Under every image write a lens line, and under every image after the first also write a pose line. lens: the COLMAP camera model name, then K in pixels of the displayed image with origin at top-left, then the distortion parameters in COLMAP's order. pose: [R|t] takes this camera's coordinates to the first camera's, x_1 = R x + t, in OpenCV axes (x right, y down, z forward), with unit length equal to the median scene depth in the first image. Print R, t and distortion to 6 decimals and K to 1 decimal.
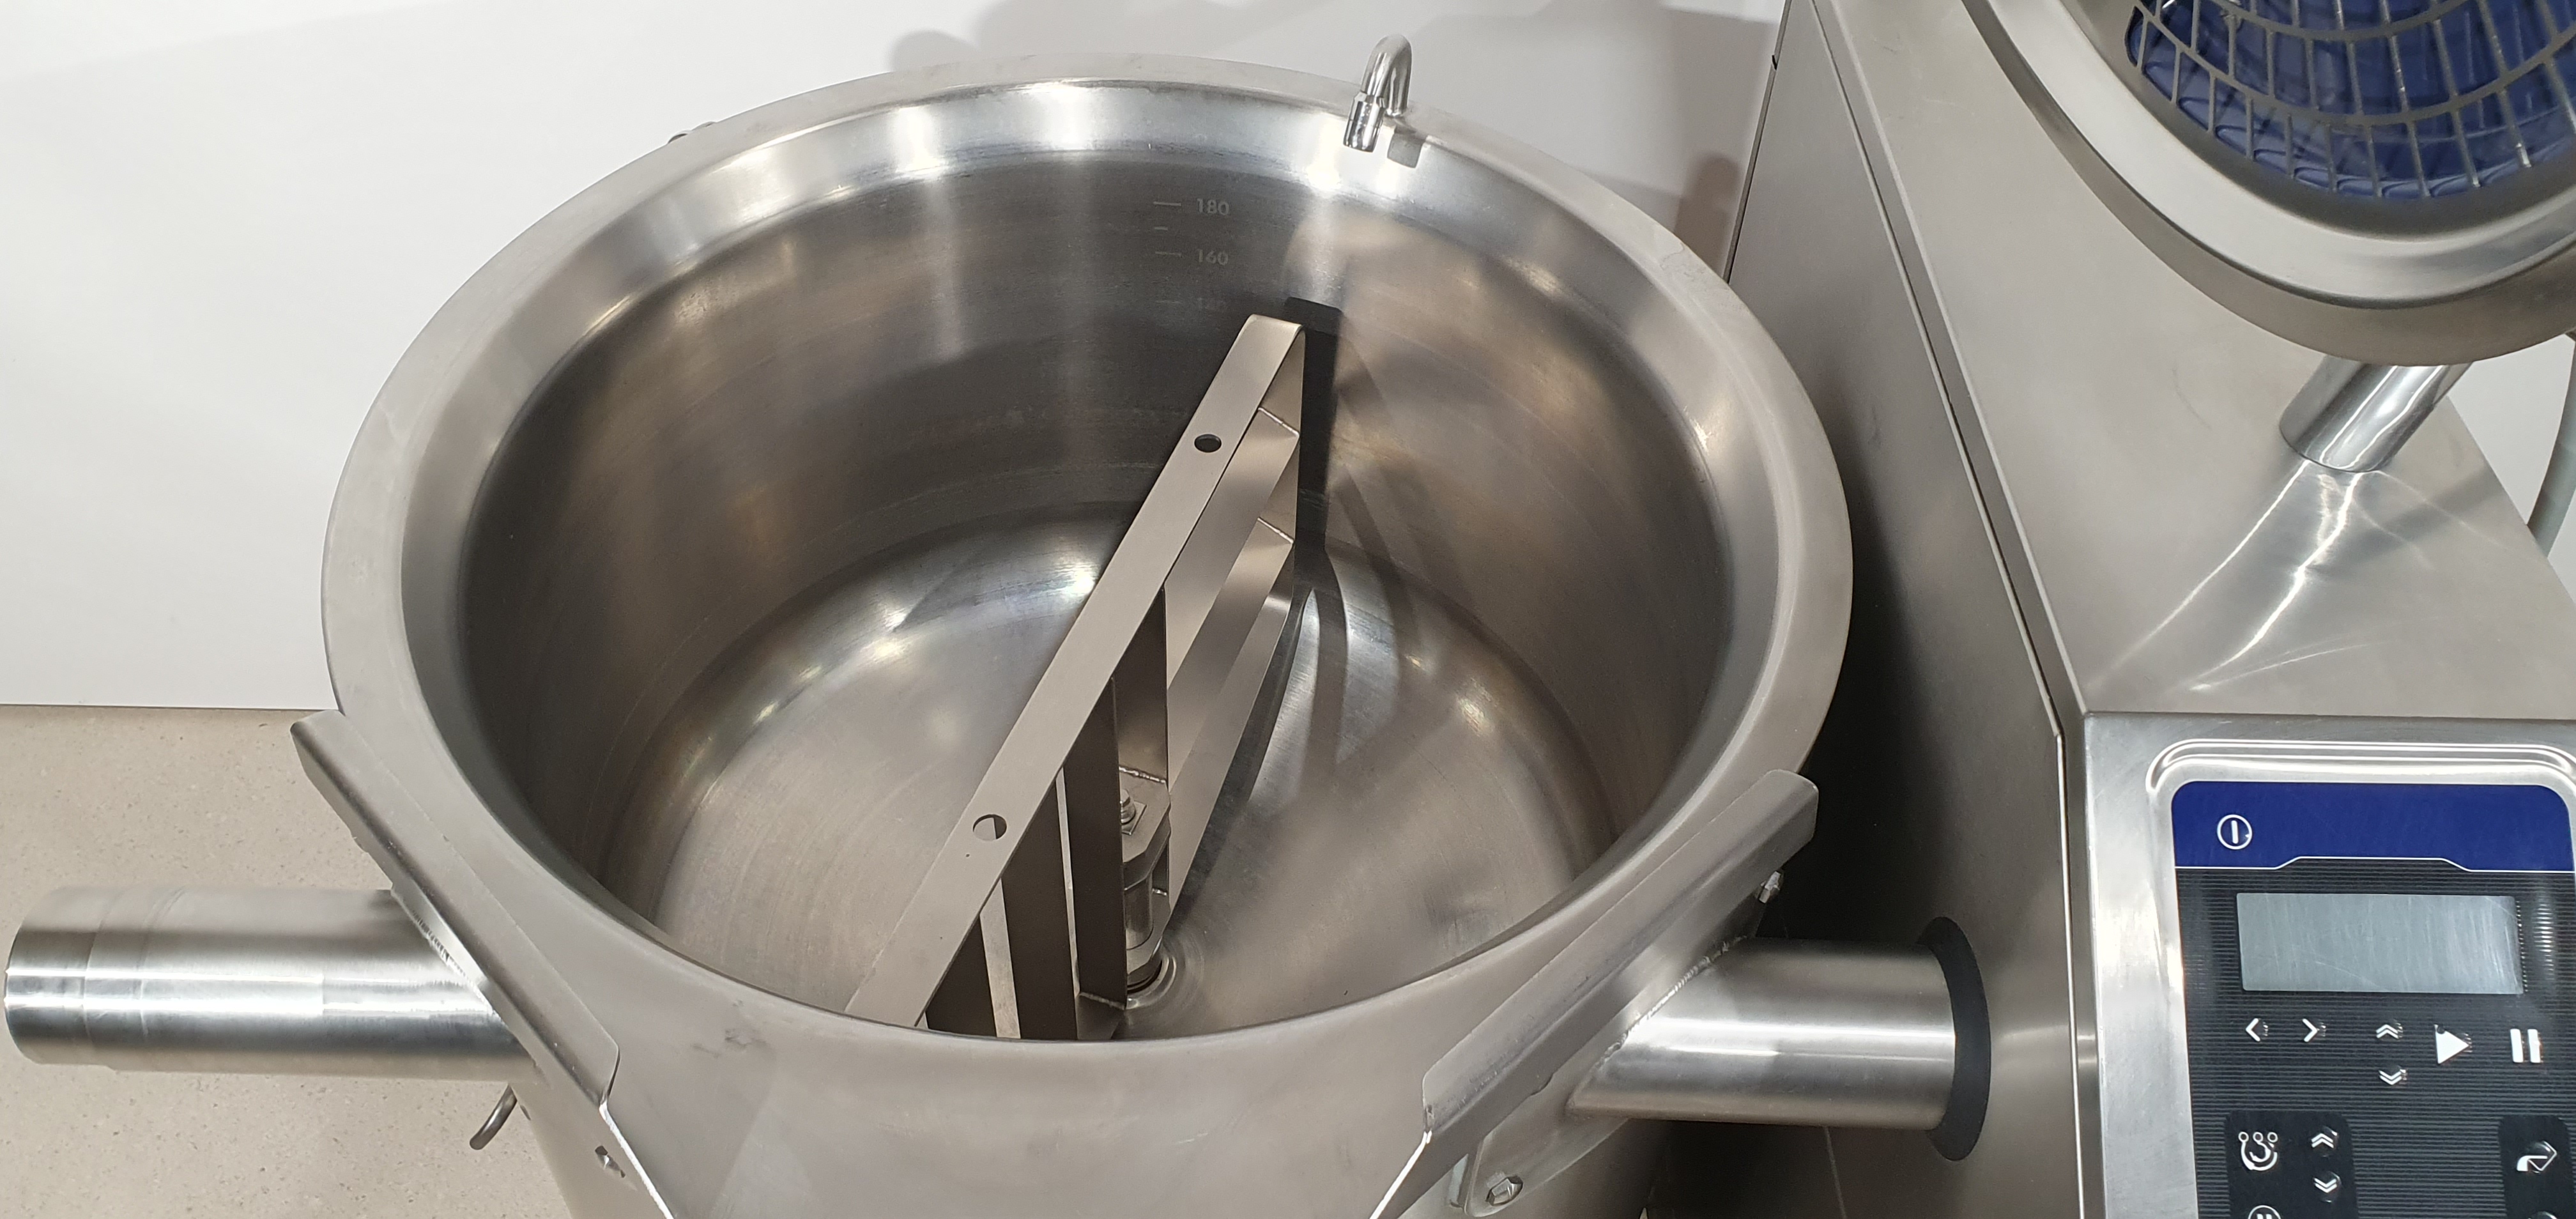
lens RADIAL K [[1902.9, 0, 1279.2], [0, 1902.9, 555.7], [0, 0, 1]] dist [-0.060938, 0.087226]
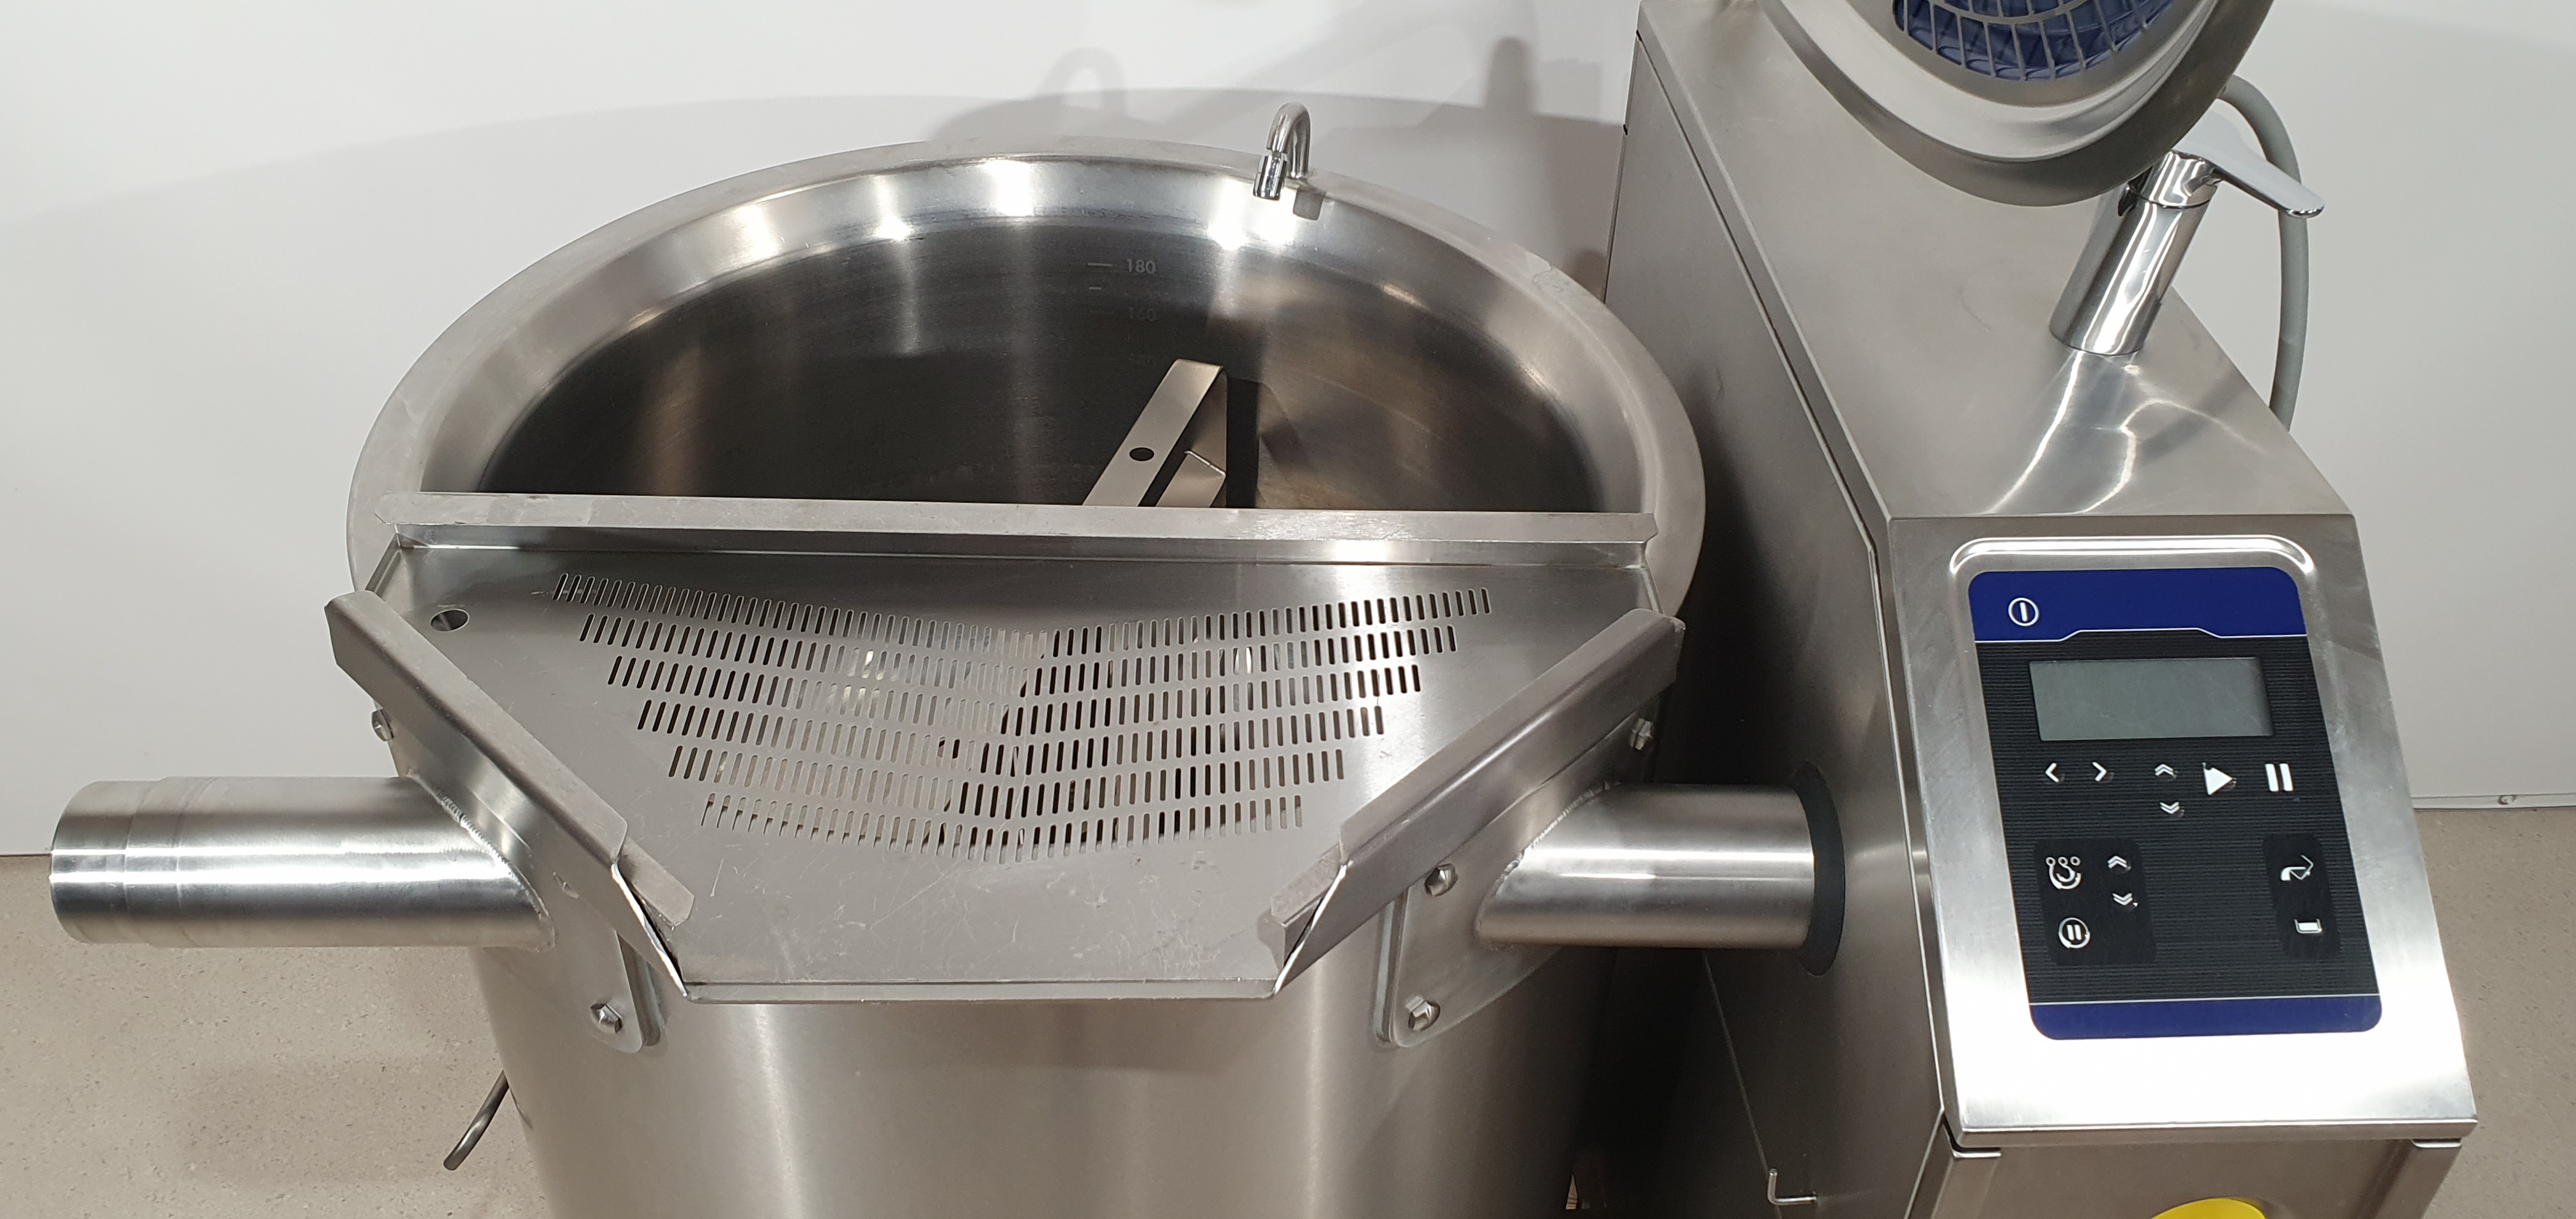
lens RADIAL K [[1875.1, 0, 1288.0], [0, 1875.1, 609.5], [0, 0, 1]] dist [-0.005021, 0.000429]
pose [[0.998732, -0.029134, 0.041063, 0.001524], [0.034300, 0.990748, -0.131310, 0.244230], [-0.036857, 0.132552, 0.990491, -0.120204]]
